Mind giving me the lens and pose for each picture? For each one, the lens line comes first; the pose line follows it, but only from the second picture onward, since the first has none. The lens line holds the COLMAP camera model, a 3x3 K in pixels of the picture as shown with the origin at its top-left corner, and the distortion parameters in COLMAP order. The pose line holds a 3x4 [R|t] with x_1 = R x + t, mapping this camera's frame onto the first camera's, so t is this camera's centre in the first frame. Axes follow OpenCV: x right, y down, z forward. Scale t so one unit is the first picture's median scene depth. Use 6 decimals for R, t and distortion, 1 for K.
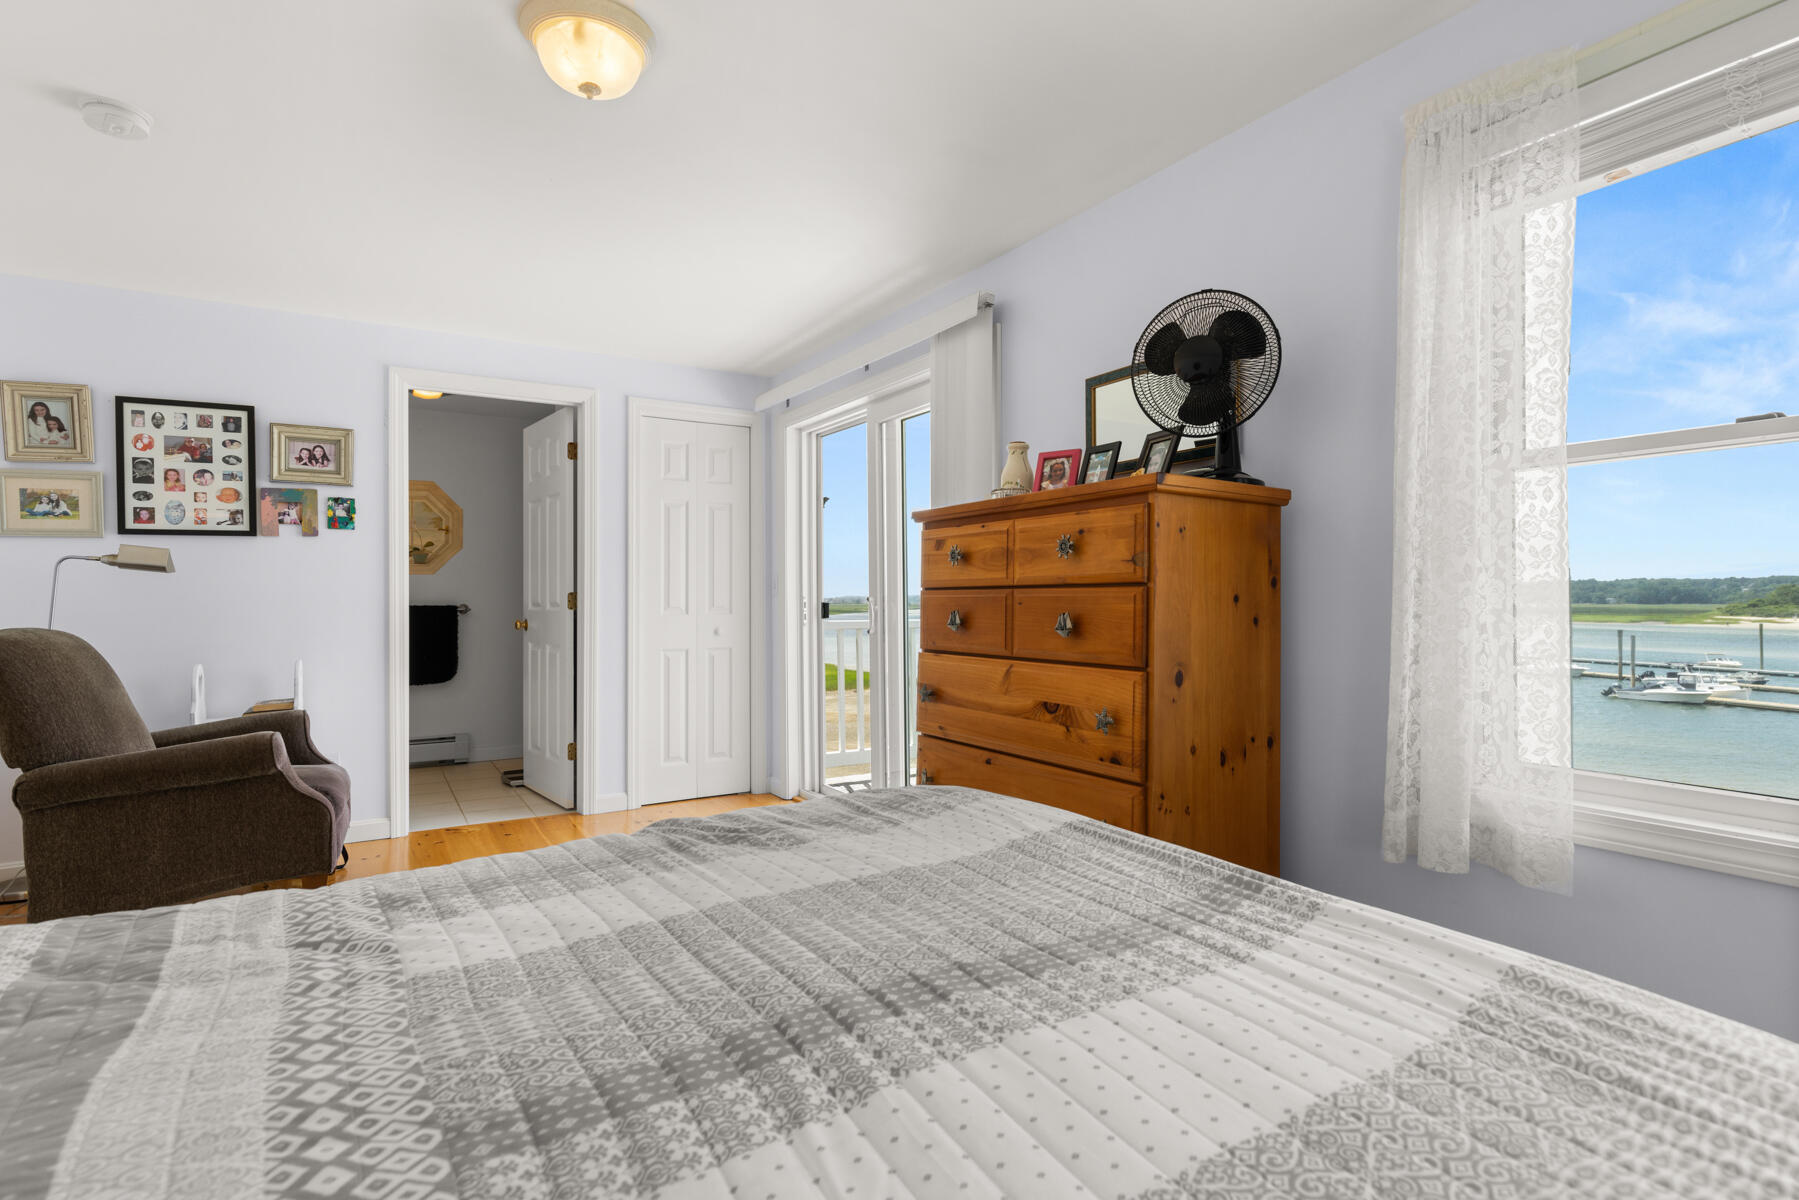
lens RADIAL K [[879.7, 0, 902.8], [0, 879.7, 597.3], [0, 0, 1]] dist [-0.002338, -0.000361]
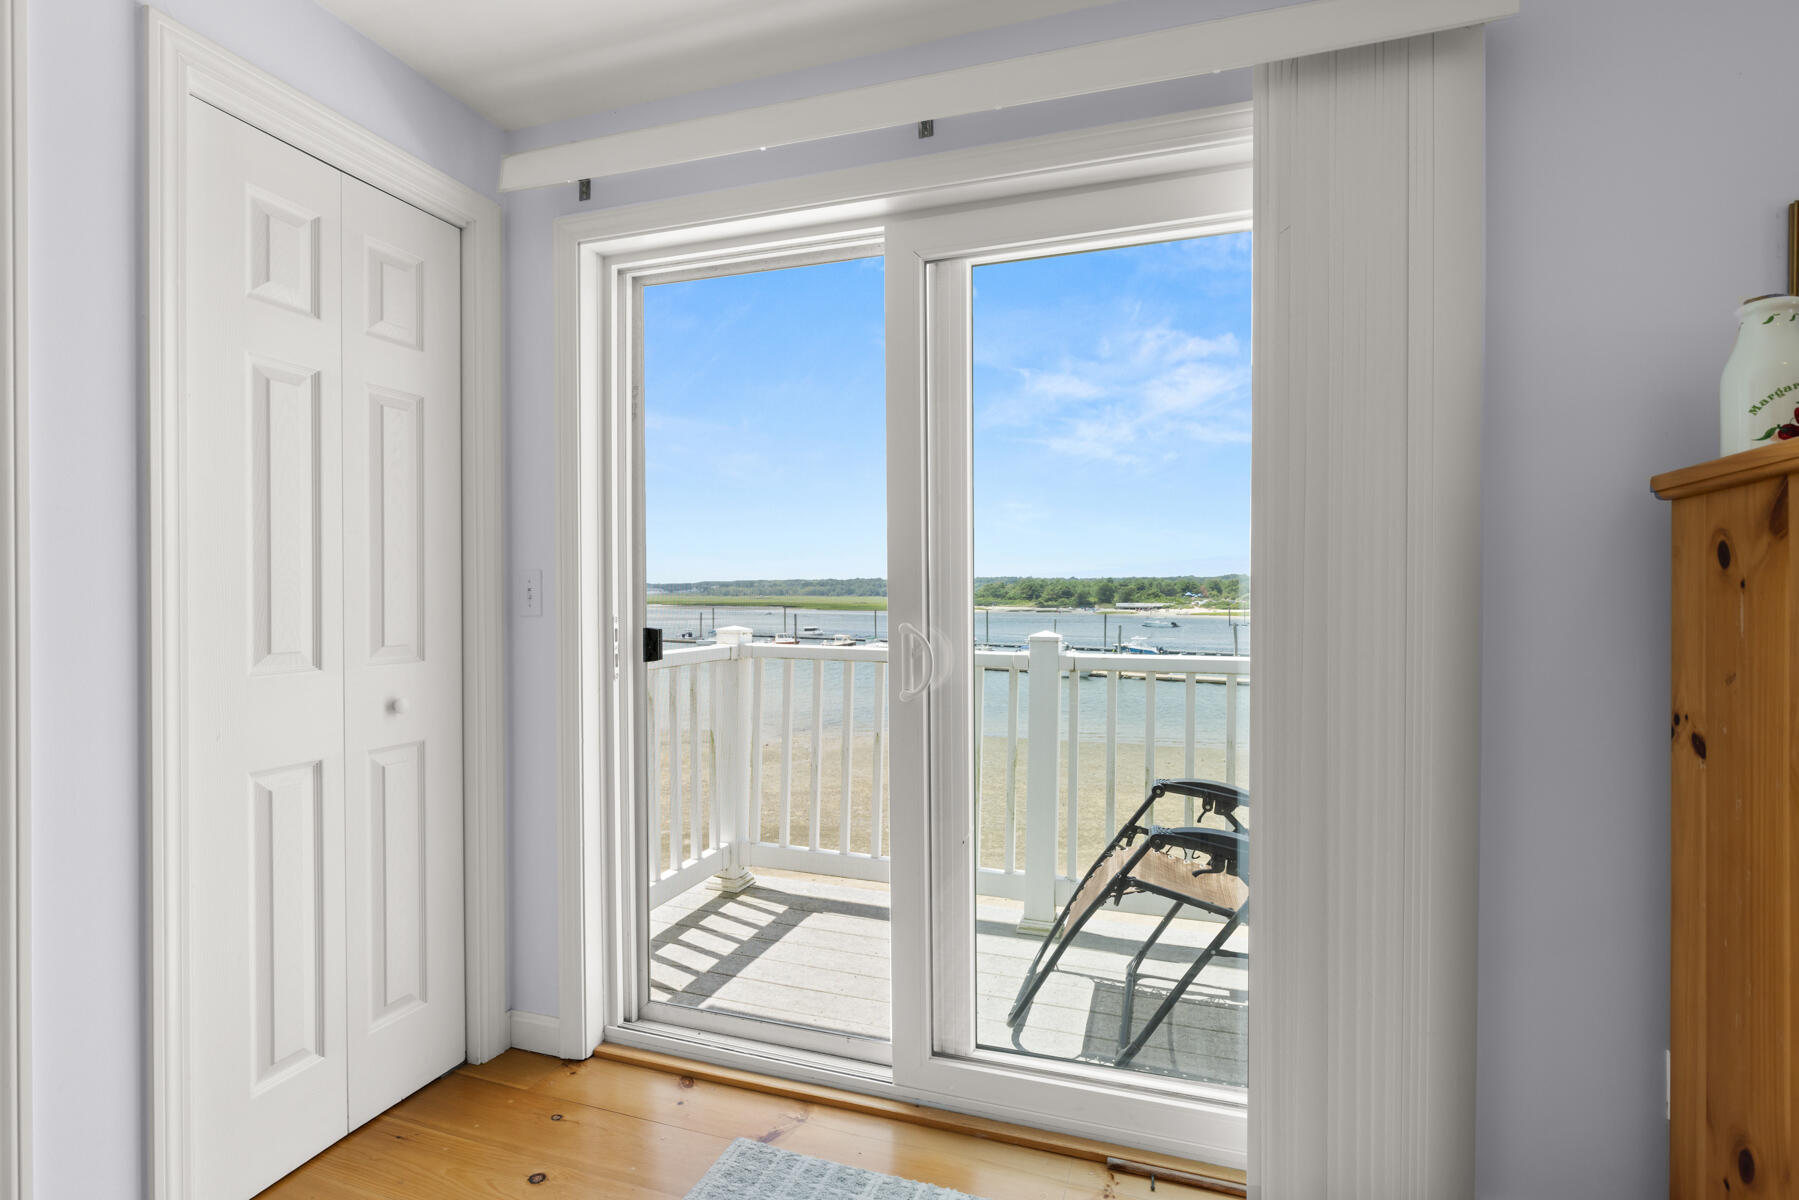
lens RADIAL K [[845.6, 0, 887.7], [0, 845.6, 600.6], [0, 0, 1]] dist [-0.002966, -0.001272]
pose [[0.779769, -0.004317, 0.626052, -0.277087], [-0.003284, 0.999934, 0.010985, -0.014829], [-0.626059, -0.010621, 0.779704, 0.551430]]
